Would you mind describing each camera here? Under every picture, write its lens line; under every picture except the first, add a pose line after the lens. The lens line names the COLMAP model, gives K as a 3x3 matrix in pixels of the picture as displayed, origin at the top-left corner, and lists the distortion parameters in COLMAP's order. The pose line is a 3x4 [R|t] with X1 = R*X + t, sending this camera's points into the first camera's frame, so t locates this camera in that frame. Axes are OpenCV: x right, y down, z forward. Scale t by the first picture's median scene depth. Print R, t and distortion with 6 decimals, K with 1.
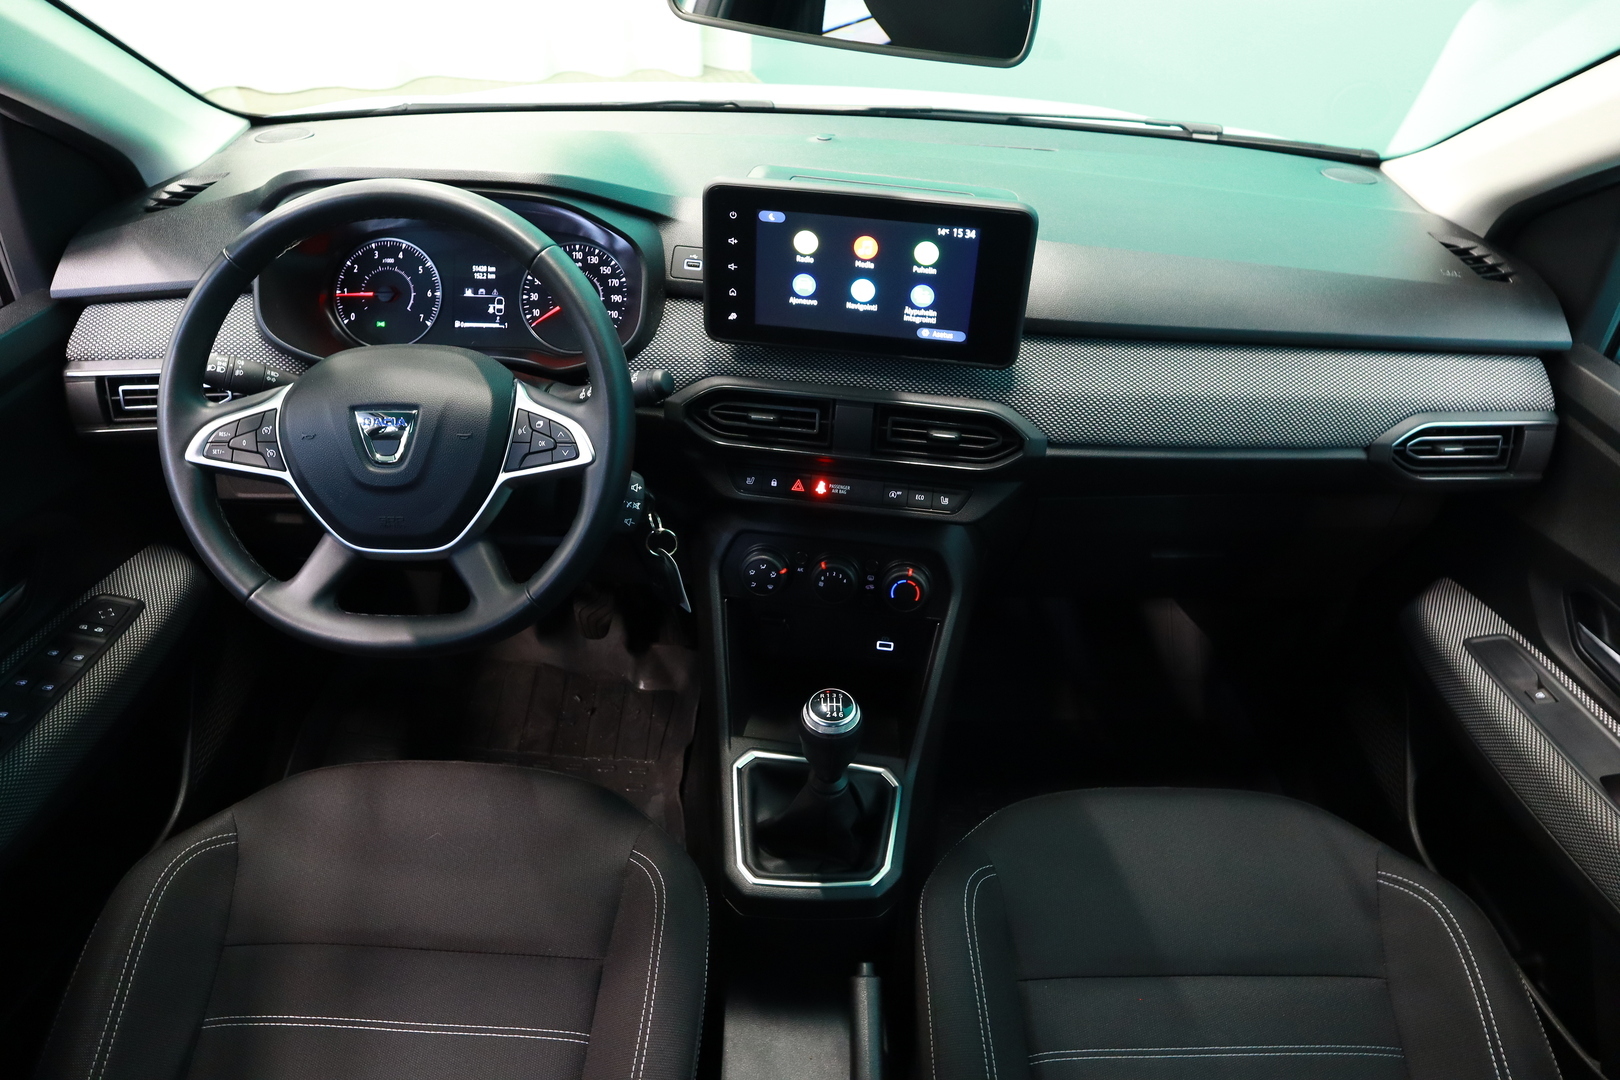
lens RADIAL K [[1113.2, 0, 805.8], [0, 1113.2, 513.3], [0, 0, 1]] dist [-0.100776, 0.025067]
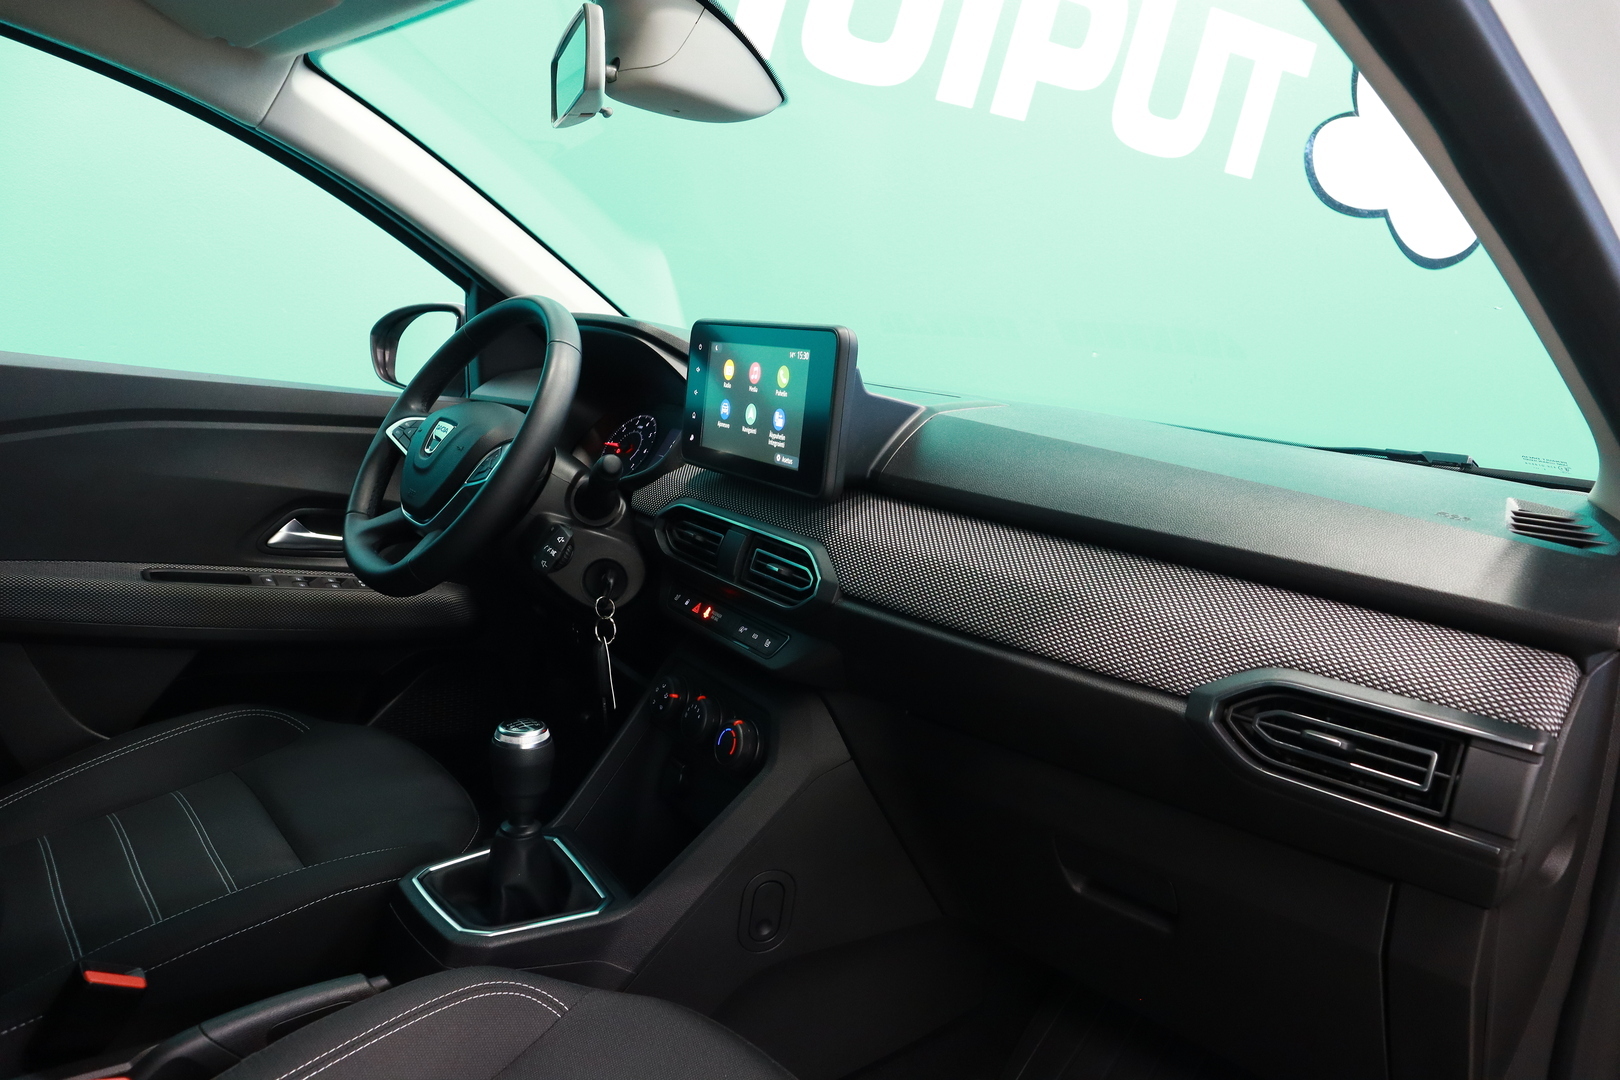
lens RADIAL K [[1113.2, 0, 800.7], [0, 1113.2, 543.9], [0, 0, 1]] dist [-0.100776, 0.025067]
pose [[0.645646, 0.152128, -0.748331, 0.871719], [-0.489165, 0.834898, -0.252316, 0.148527], [0.586395, 0.528963, 0.613464, 0.405067]]
